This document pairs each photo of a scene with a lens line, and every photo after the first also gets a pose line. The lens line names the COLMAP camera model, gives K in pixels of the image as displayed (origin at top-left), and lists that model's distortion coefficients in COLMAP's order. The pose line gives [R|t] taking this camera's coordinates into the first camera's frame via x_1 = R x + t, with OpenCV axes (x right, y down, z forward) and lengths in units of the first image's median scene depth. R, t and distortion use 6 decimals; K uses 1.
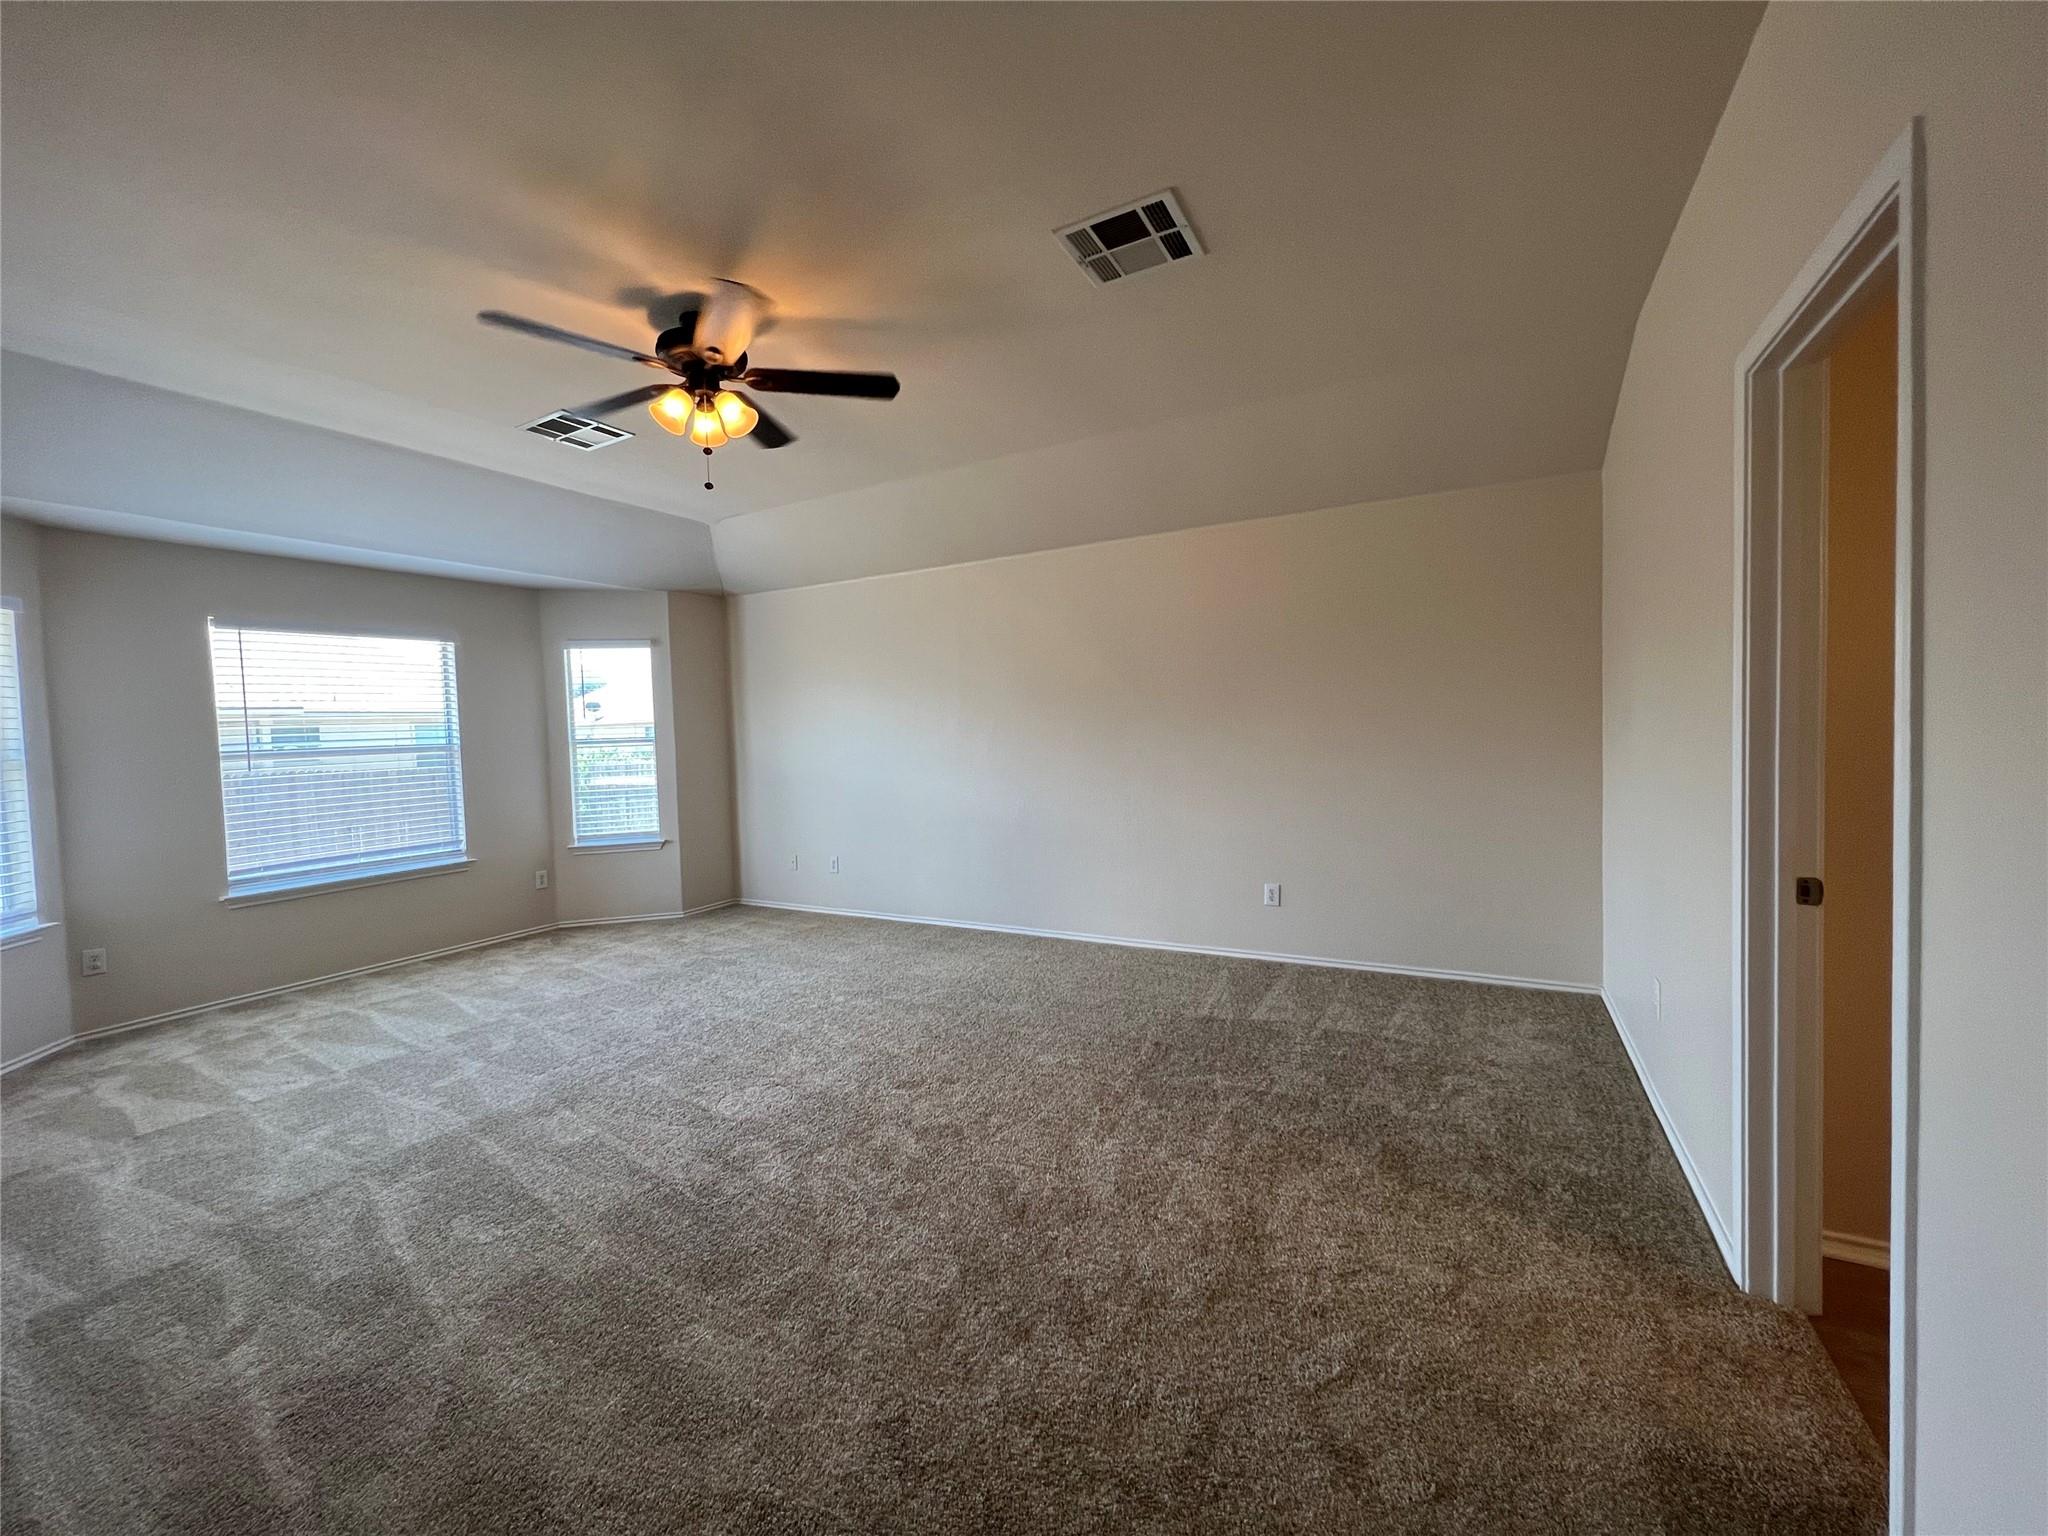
lens RADIAL K [[820.6, 0, 1022.2], [0, 820.6, 766.3], [0, 0, 1]] dist [0.000029, 0.000641]
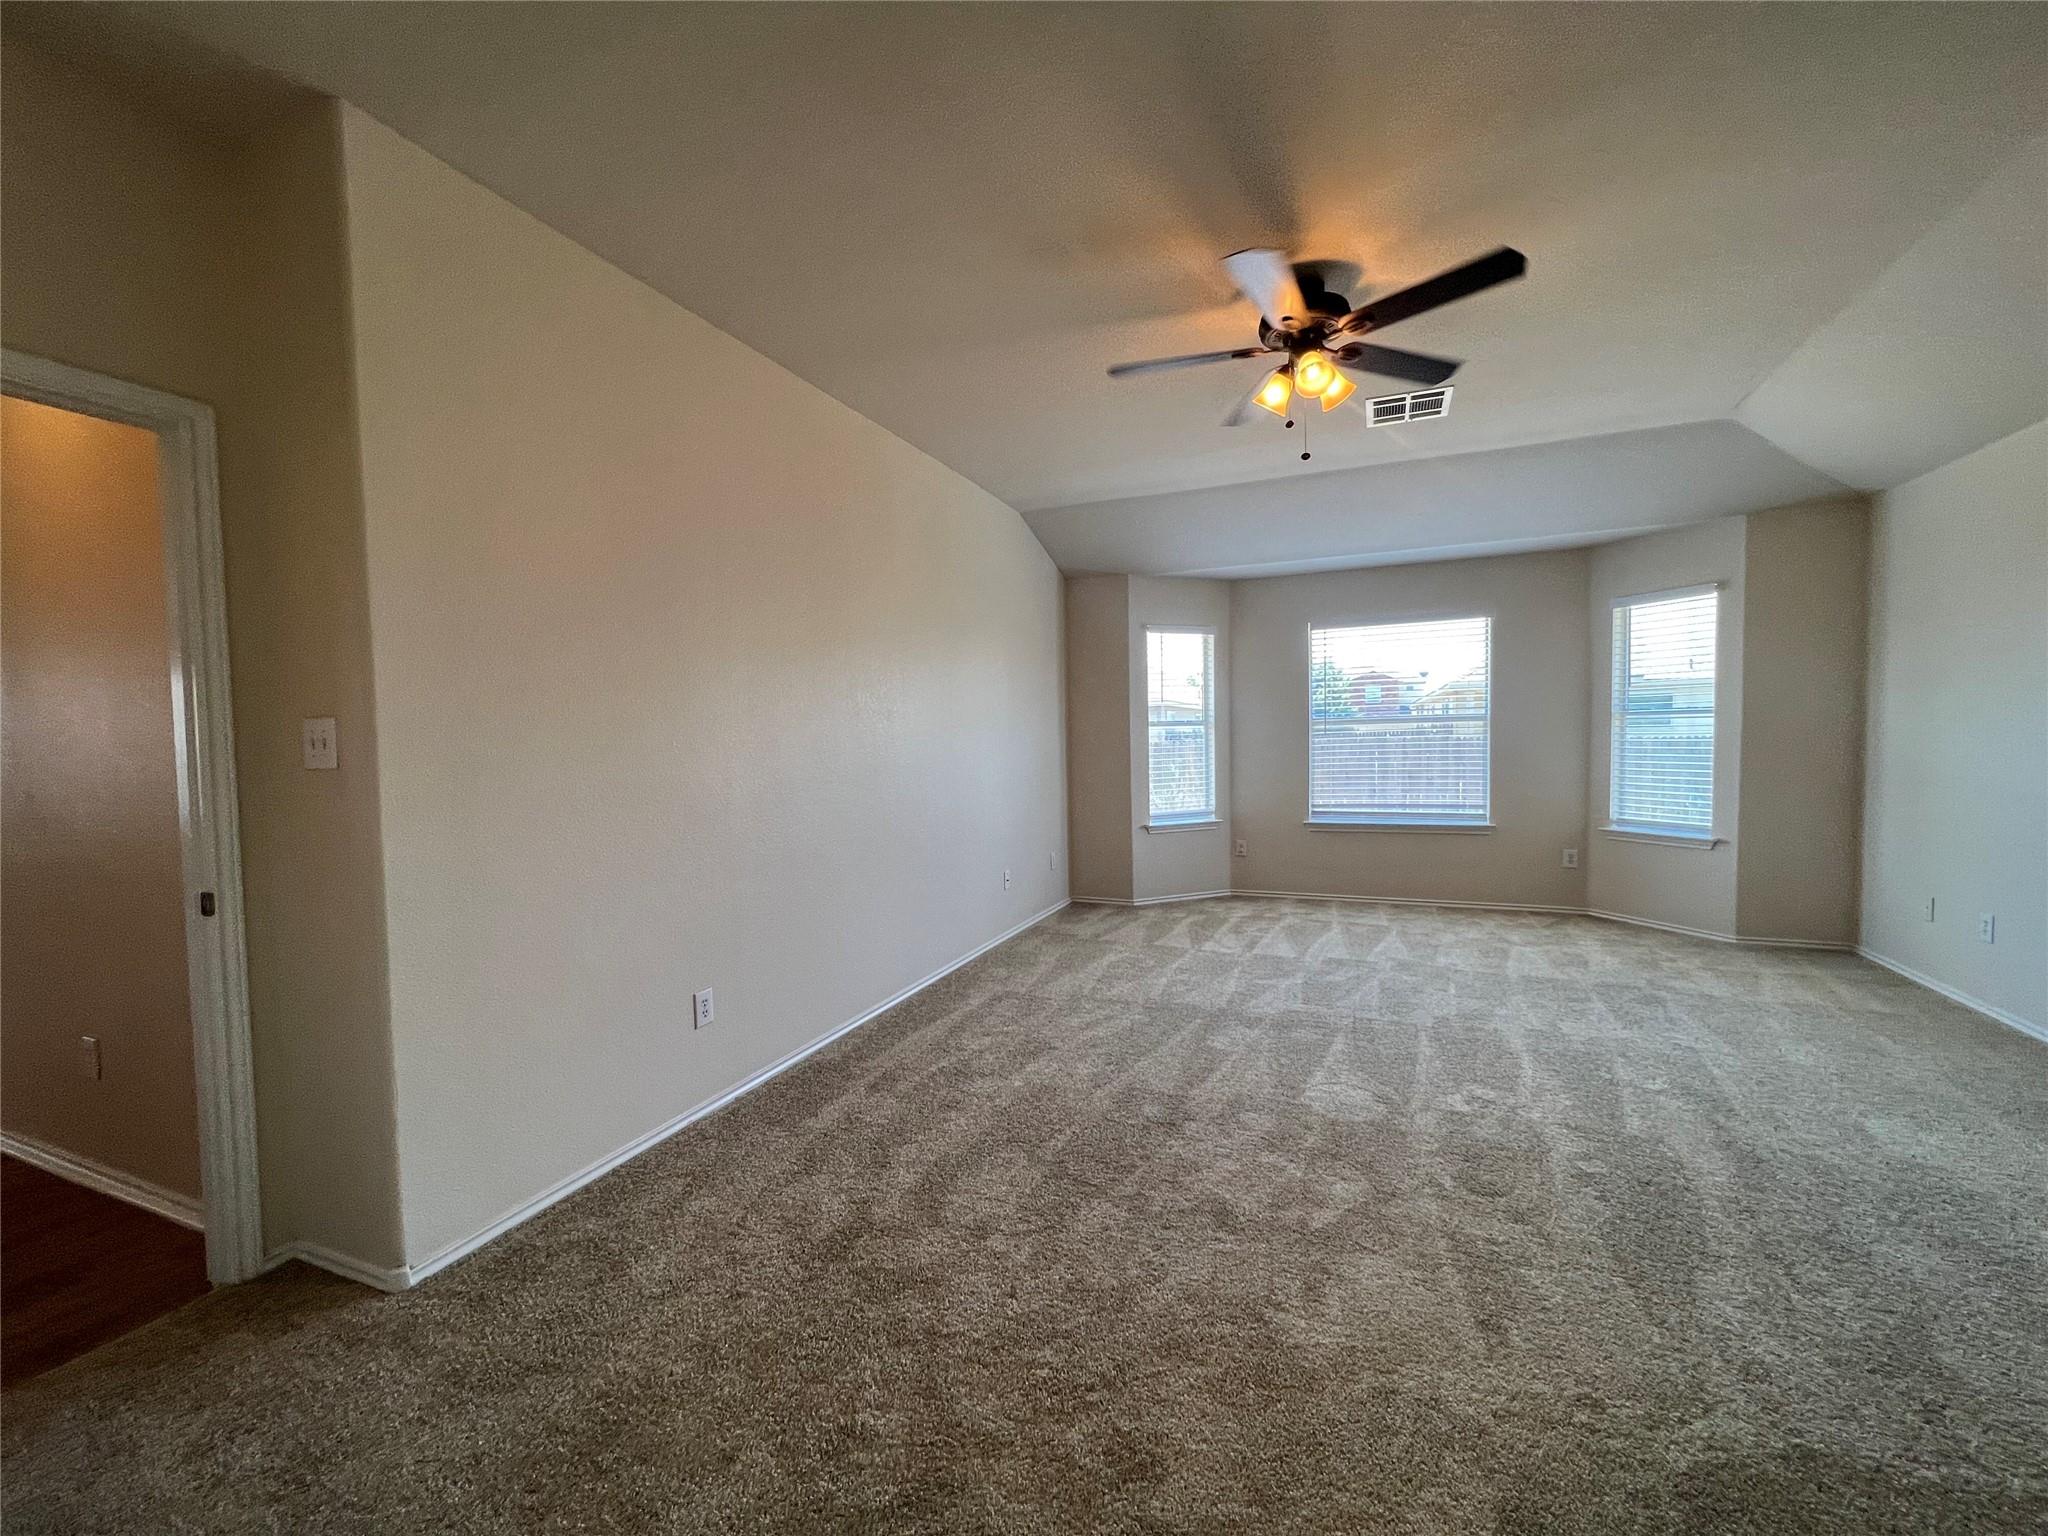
lens RADIAL K [[820.6, 0, 1017.7], [0, 820.6, 755.6], [0, 0, 1]] dist [0.000029, 0.000641]
pose [[0.104373, 0.059142, -0.992778, 0.368166], [-0.030715, 0.997946, 0.056221, -0.017426], [0.994064, 0.024625, 0.105975, 0.355499]]
